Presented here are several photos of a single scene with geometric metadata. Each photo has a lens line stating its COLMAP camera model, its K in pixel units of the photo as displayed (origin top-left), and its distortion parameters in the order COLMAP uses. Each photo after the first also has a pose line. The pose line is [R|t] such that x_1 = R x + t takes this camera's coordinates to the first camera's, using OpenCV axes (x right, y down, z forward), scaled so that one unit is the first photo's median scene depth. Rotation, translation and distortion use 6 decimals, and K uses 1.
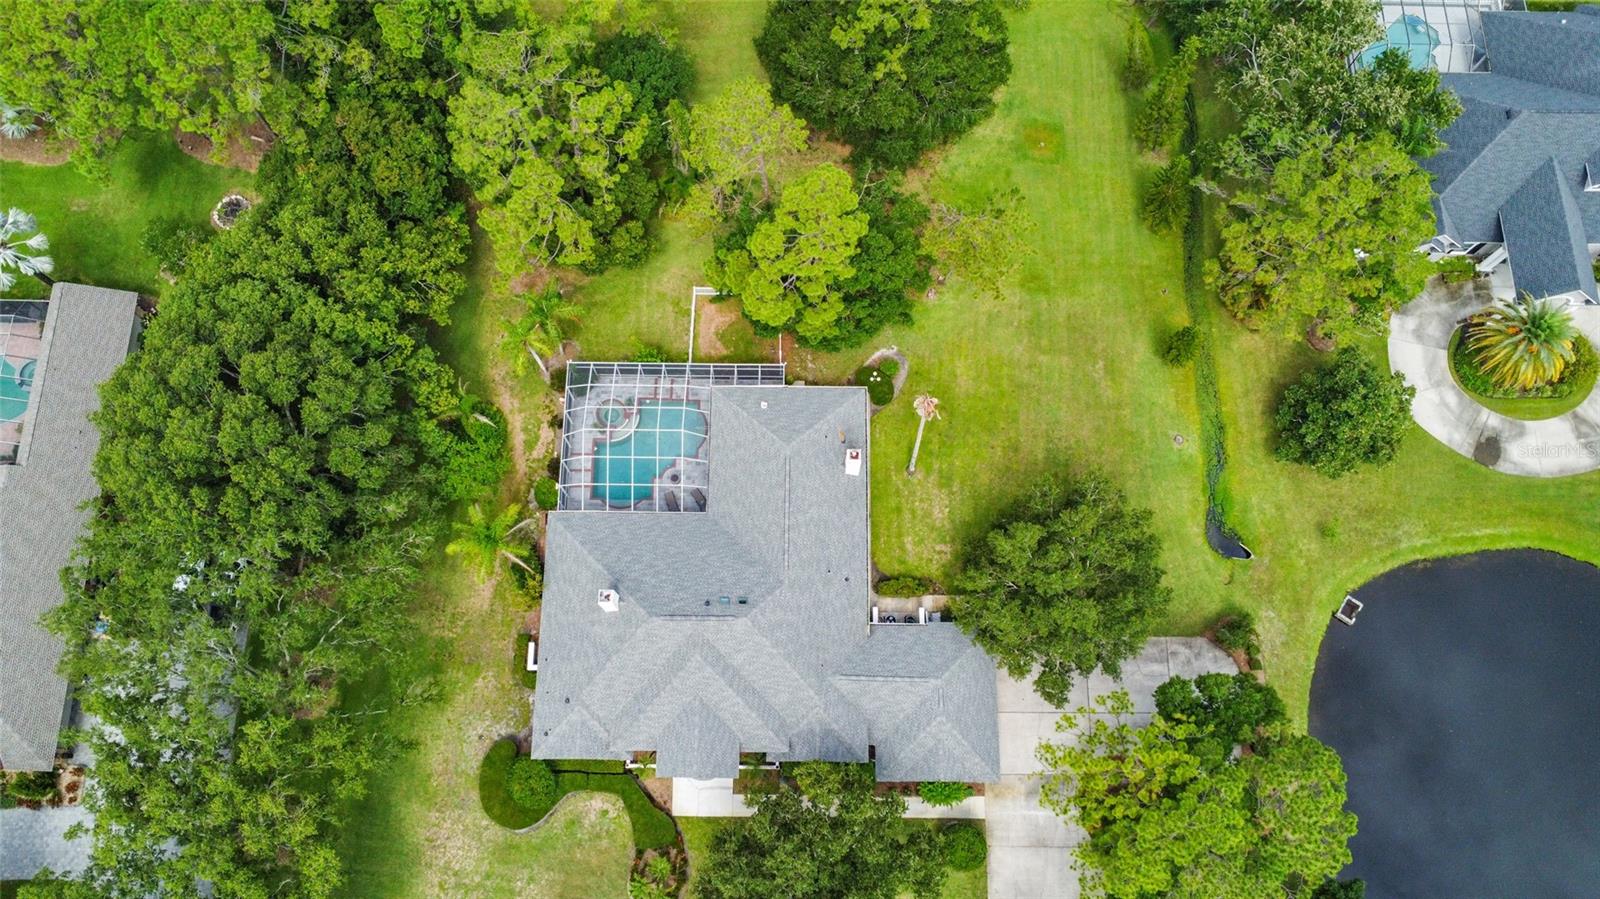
lens RADIAL K [[1164.4, 0, 800.0], [0, 1164.4, 449.5], [0, 0, 1]] dist [-0.012021, -0.038777]
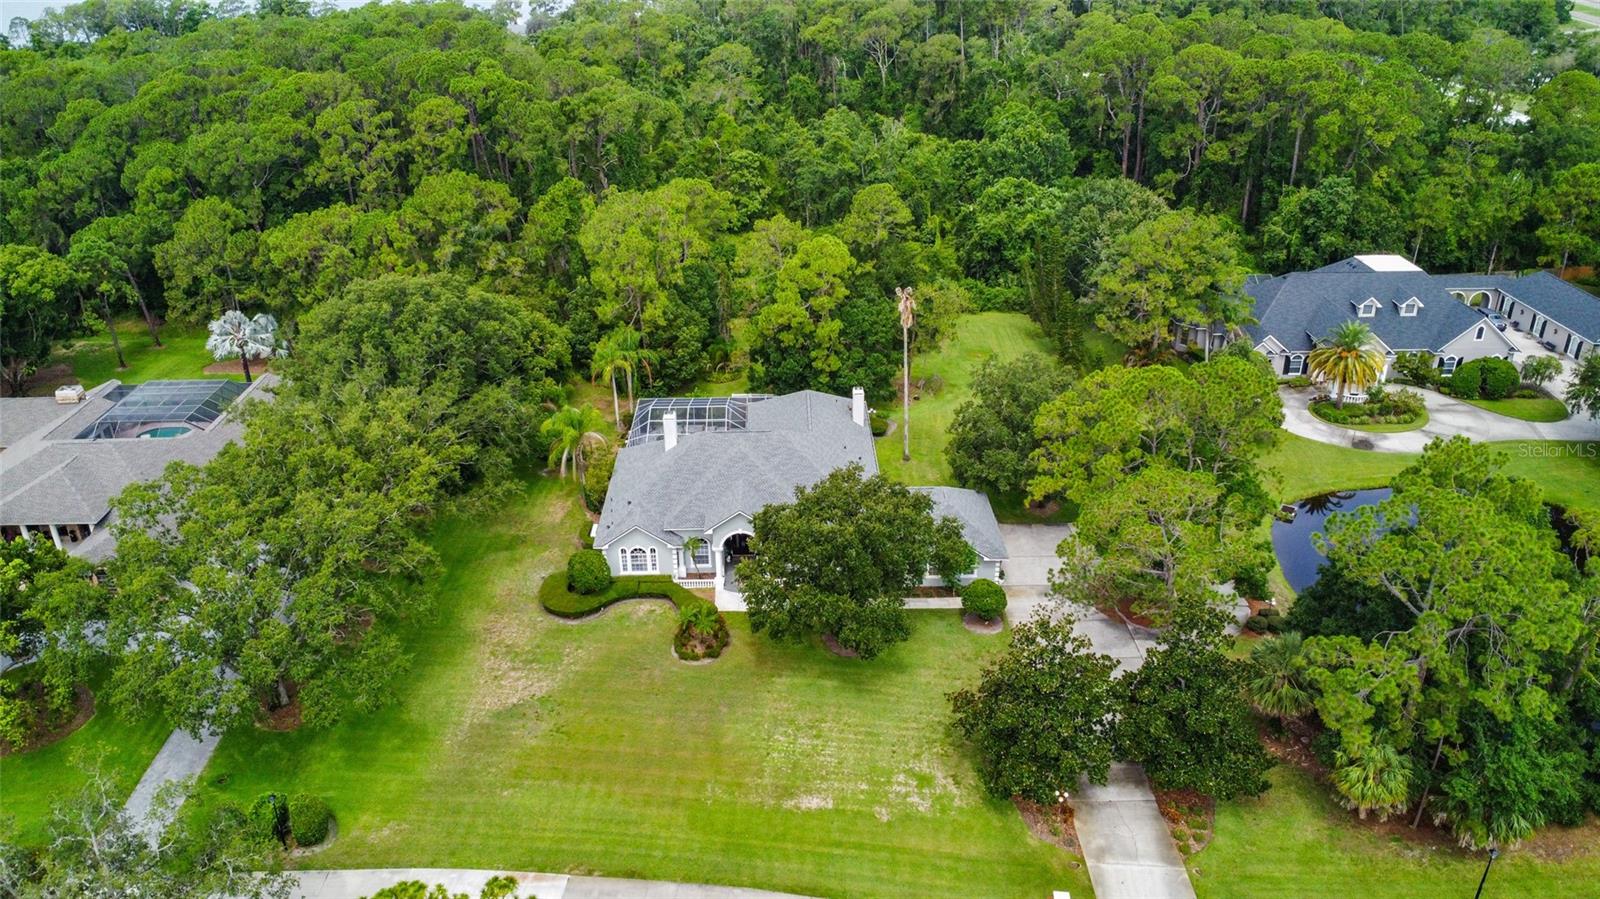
lens RADIAL K [[1164.4, 0, 800.0], [0, 1164.4, 449.5], [0, 0, 1]] dist [-0.012021, -0.038777]
pose [[0.999411, -0.028338, 0.019365, -0.046946], [0.033434, 0.676292, -0.735874, 1.006692], [0.007757, 0.736088, 0.676841, 0.156442]]
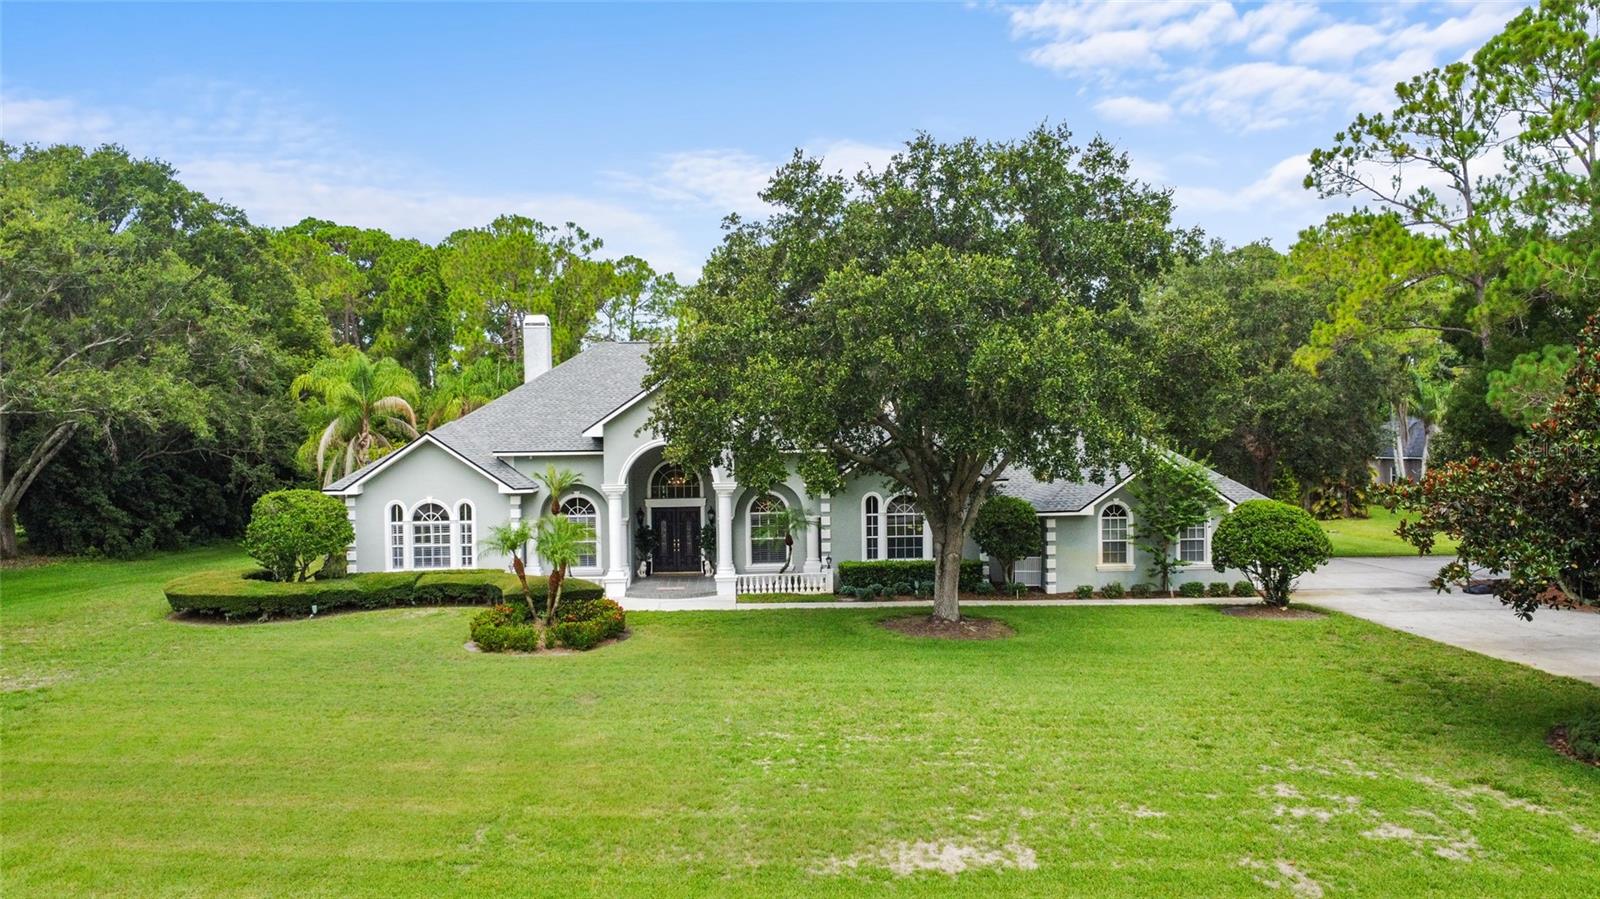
lens RADIAL K [[1164.4, 0, 800.0], [0, 1164.4, 449.5], [0, 0, 1]] dist [-0.012021, -0.038777]
pose [[0.997508, -0.018941, 0.067966, -0.062600], [0.070508, 0.303112, -0.950343, 0.709512], [-0.002601, 0.952767, 0.303692, 0.805558]]
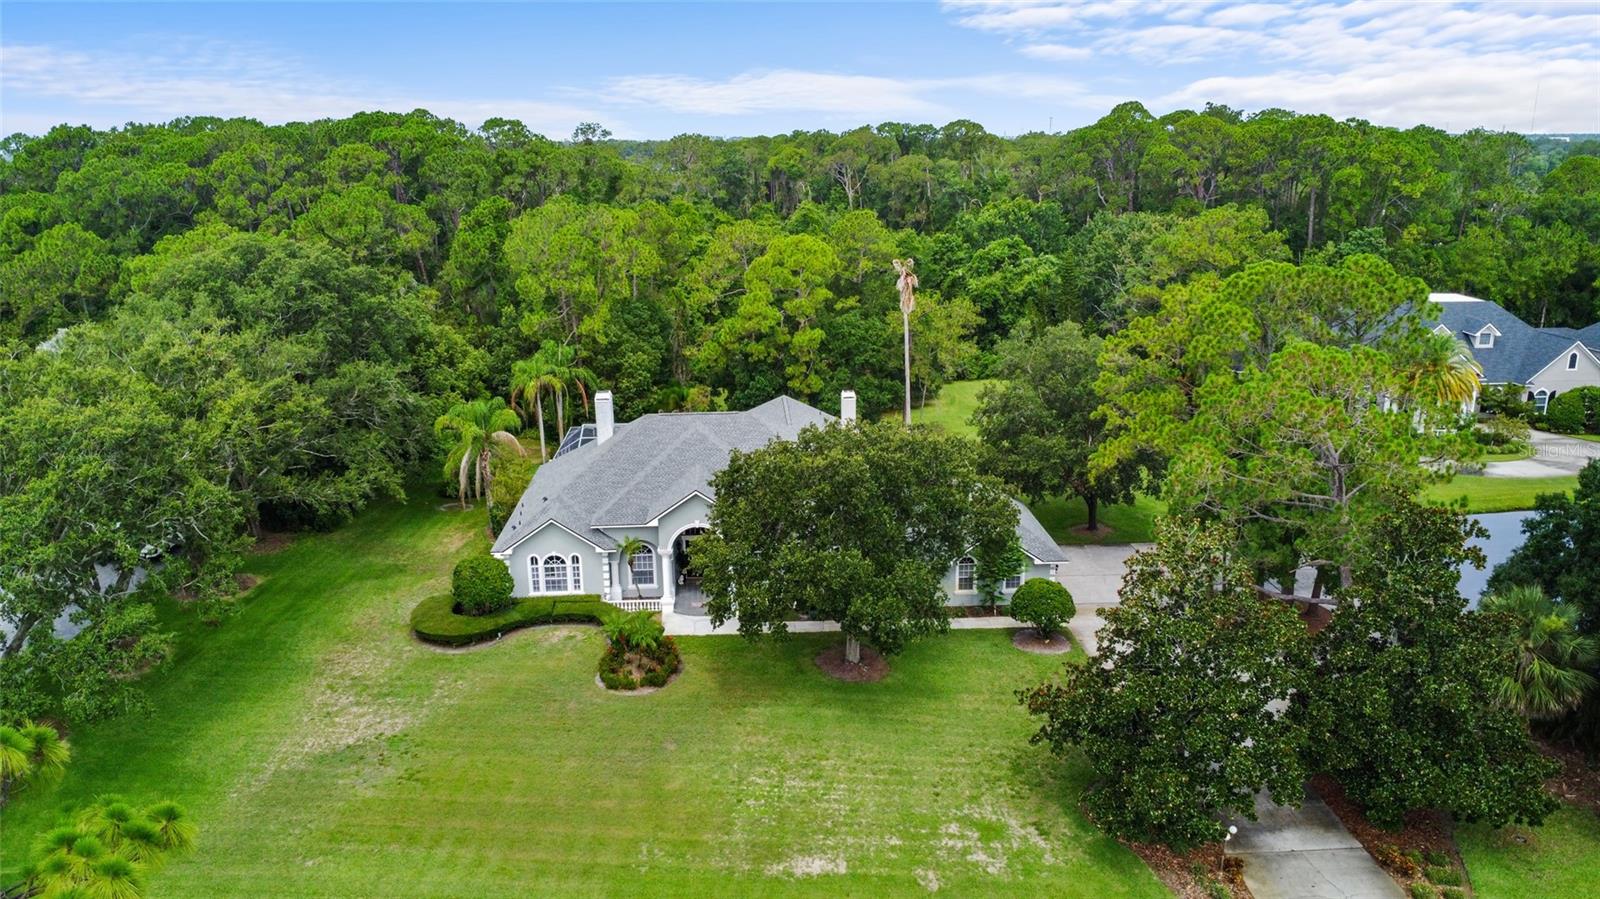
lens RADIAL K [[1164.4, 0, 800.0], [0, 1164.4, 449.5], [0, 0, 1]] dist [-0.012021, -0.038777]
pose [[0.997754, -0.031989, 0.058857, -0.059165], [0.066871, 0.527553, -0.846886, 0.896519], [-0.003959, 0.848920, 0.528507, 0.490752]]
